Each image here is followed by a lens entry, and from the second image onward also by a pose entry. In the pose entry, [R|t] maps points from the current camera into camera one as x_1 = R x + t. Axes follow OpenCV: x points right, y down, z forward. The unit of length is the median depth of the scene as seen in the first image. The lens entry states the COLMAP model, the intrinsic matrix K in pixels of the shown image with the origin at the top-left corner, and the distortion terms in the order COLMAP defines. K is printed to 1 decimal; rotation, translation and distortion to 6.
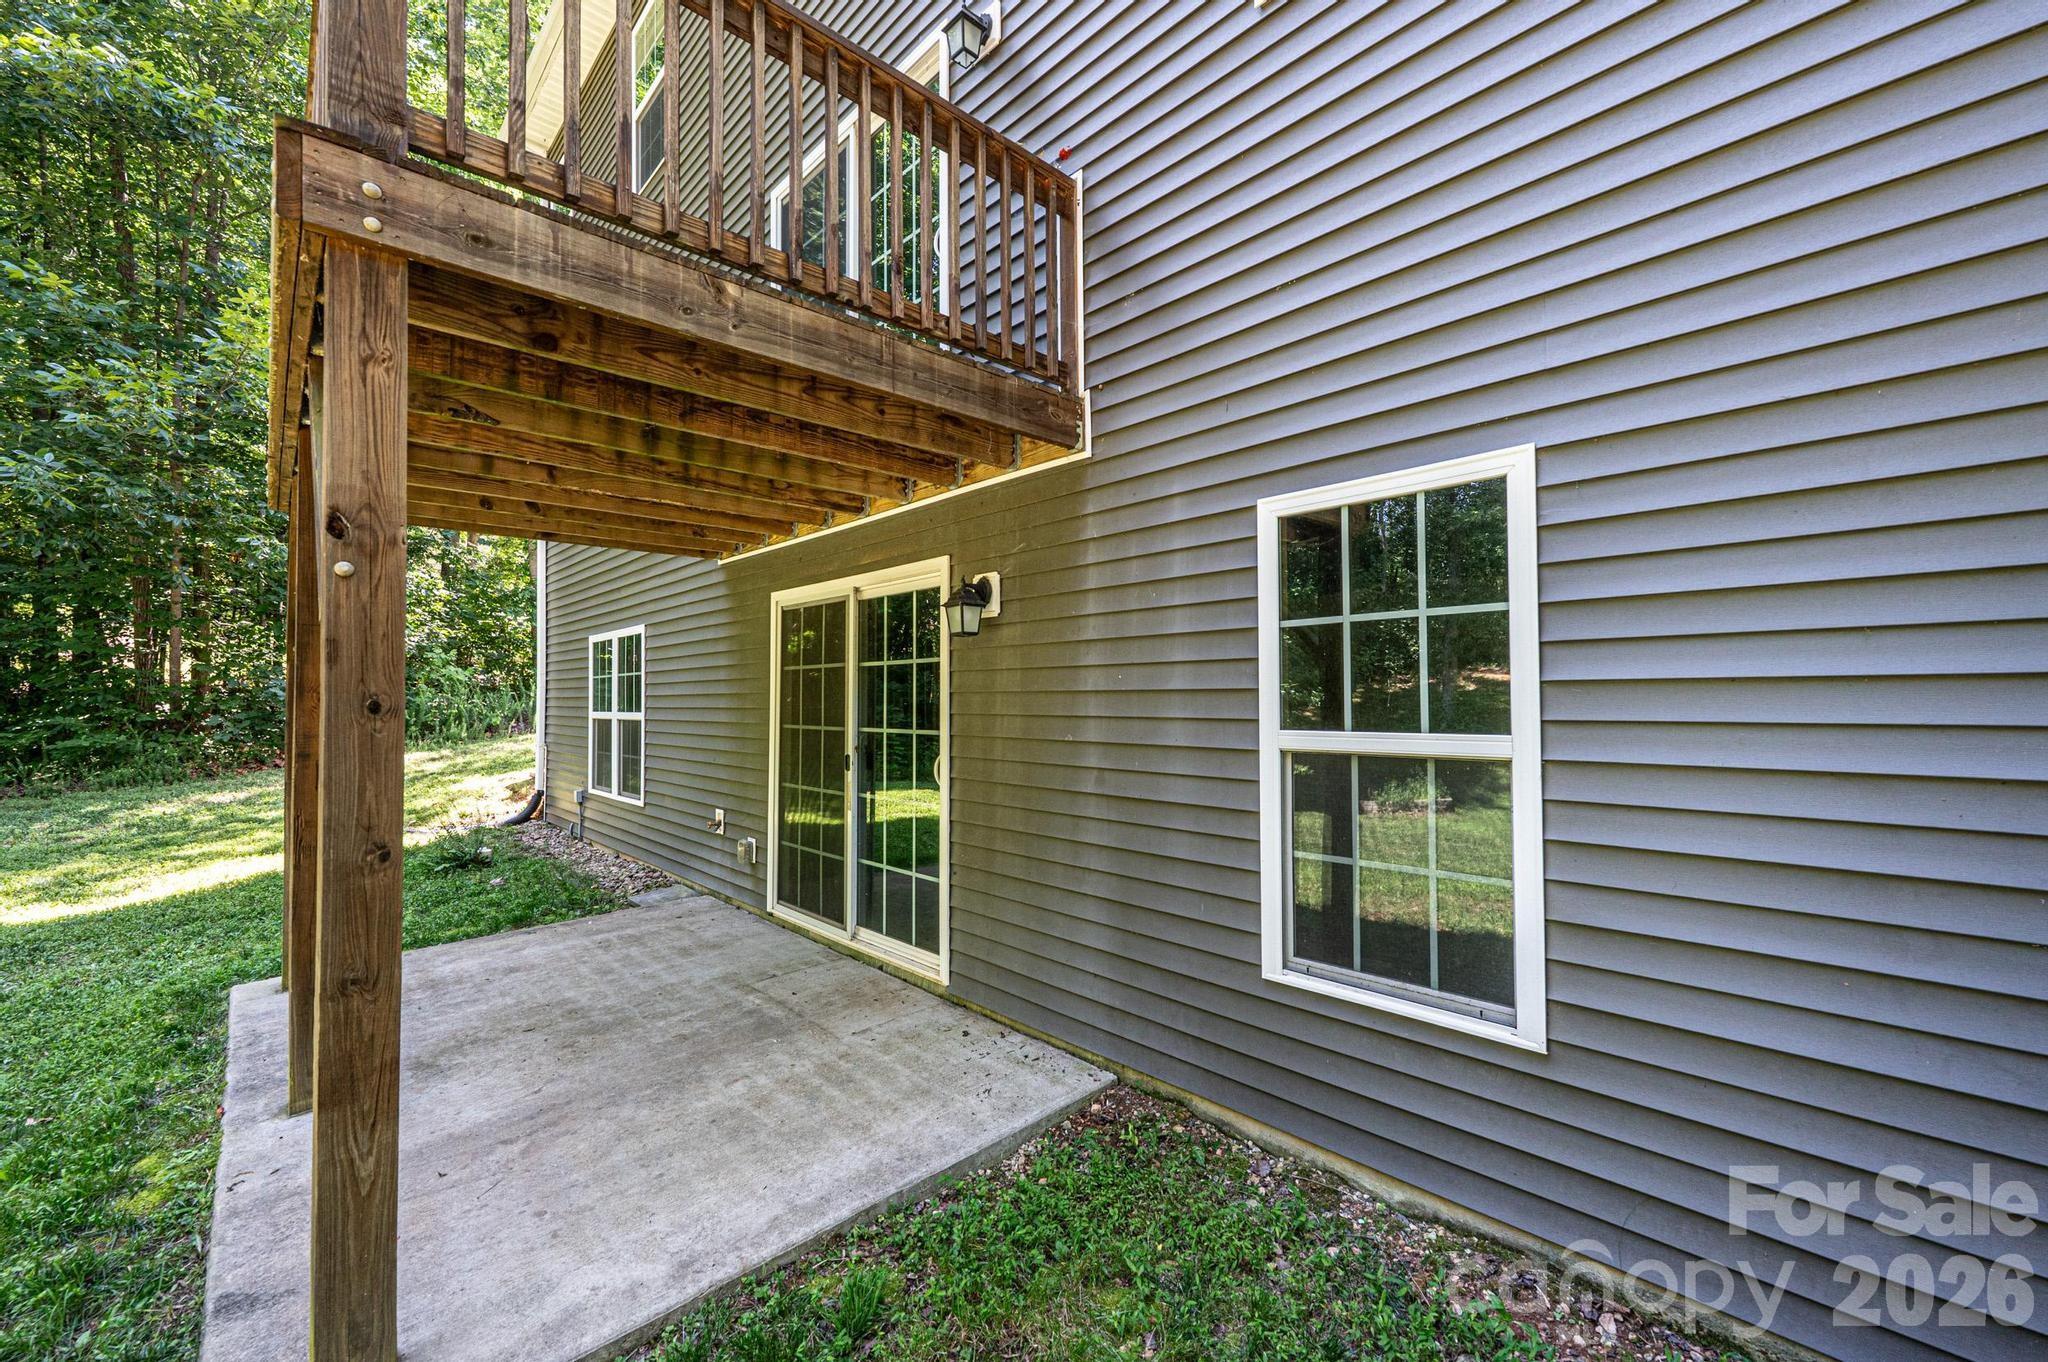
lens RADIAL K [[818.2, 0, 1021.8], [0, 818.2, 686.0], [0, 0, 1]] dist [-0.000211, 0.000011]
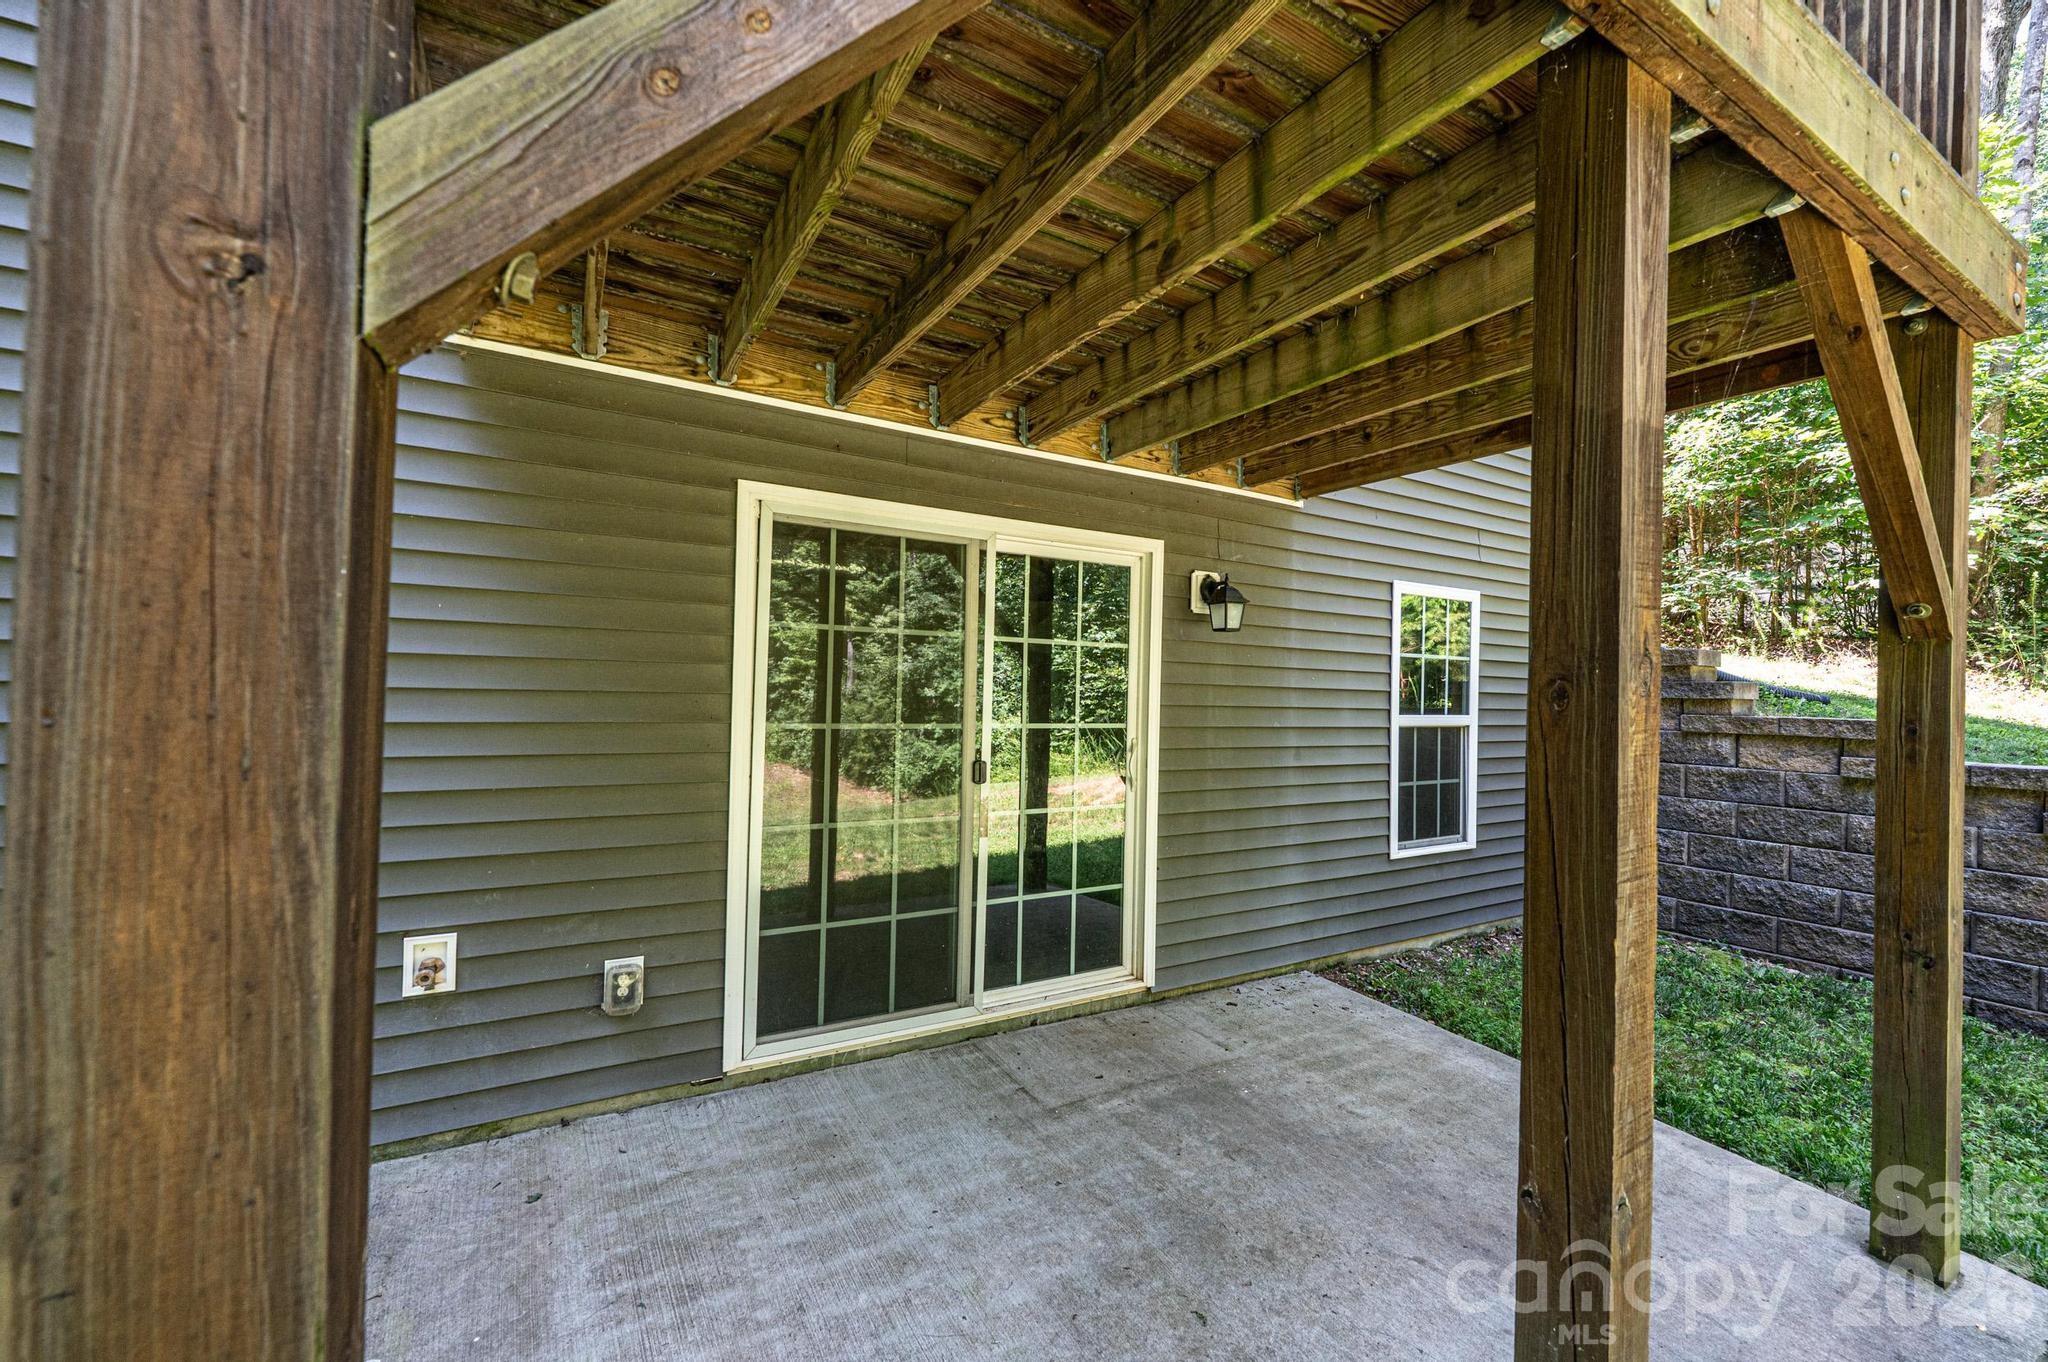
lens RADIAL K [[818.2, 0, 1024.2], [0, 818.2, 687.8], [0, 0, 1]] dist [-0.000211, 0.000011]
pose [[0.226304, 0.010515, 0.974000, -1.086535], [-0.042770, 0.999085, -0.000849, 0.021687], [-0.973117, -0.041466, 0.226547, 0.958570]]
